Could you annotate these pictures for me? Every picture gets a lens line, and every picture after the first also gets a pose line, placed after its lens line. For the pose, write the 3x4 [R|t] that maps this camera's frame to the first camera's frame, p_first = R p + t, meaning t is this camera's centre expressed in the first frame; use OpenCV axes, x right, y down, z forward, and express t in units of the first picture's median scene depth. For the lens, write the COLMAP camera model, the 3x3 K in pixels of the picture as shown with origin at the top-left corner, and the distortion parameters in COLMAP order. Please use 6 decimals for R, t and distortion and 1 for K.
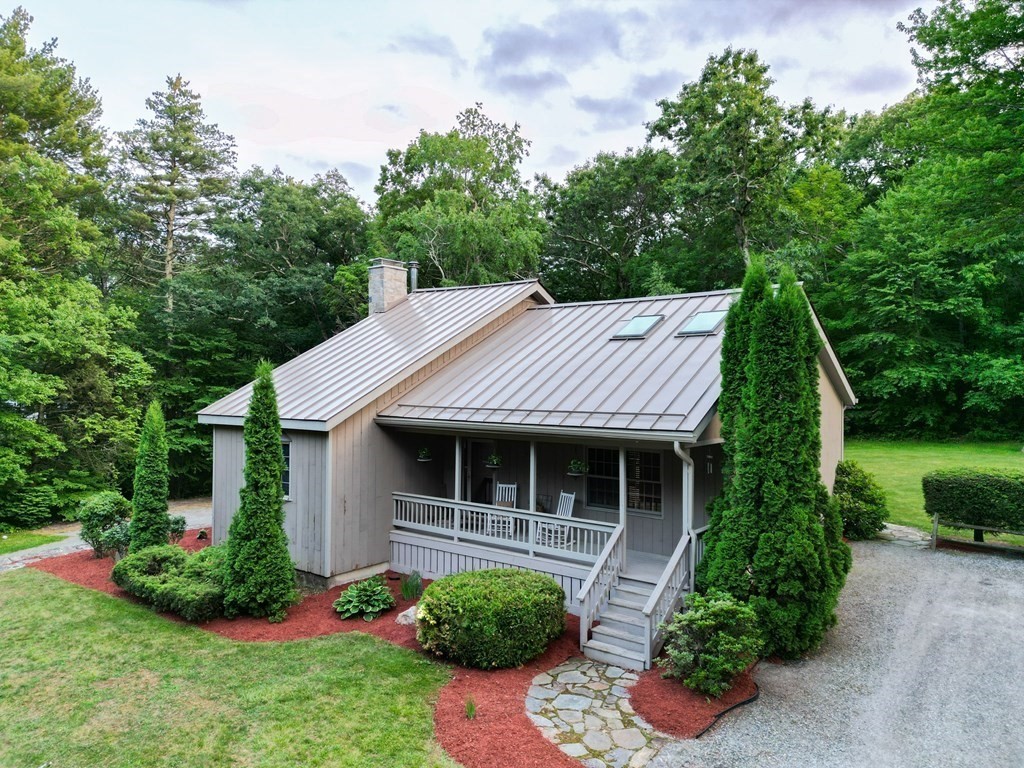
lens RADIAL K [[708.6, 0, 516.7], [0, 708.6, 381.0], [0, 0, 1]] dist [0.059311, -0.042432]
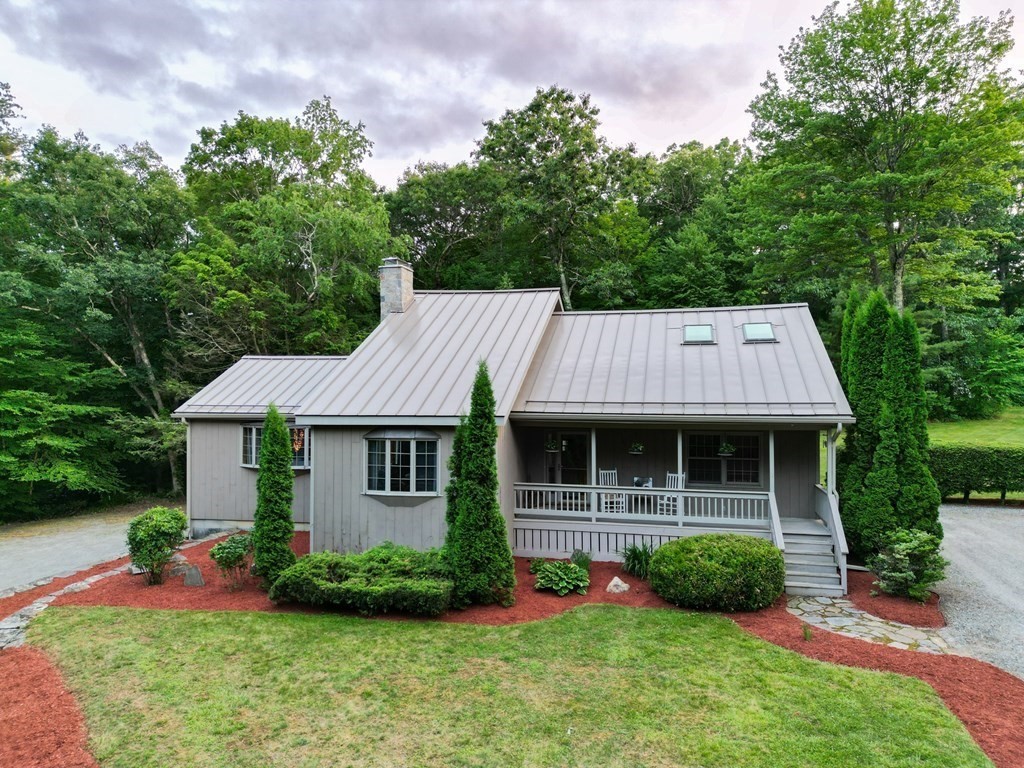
lens RADIAL K [[708.6, 0, 516.7], [0, 708.6, 381.0], [0, 0, 1]] dist [0.059311, -0.042432]
pose [[0.908075, -0.002796, 0.418799, -0.463720], [0.004901, 0.999980, -0.003952, 0.005152], [-0.418780, 0.005641, 0.908070, 0.022579]]
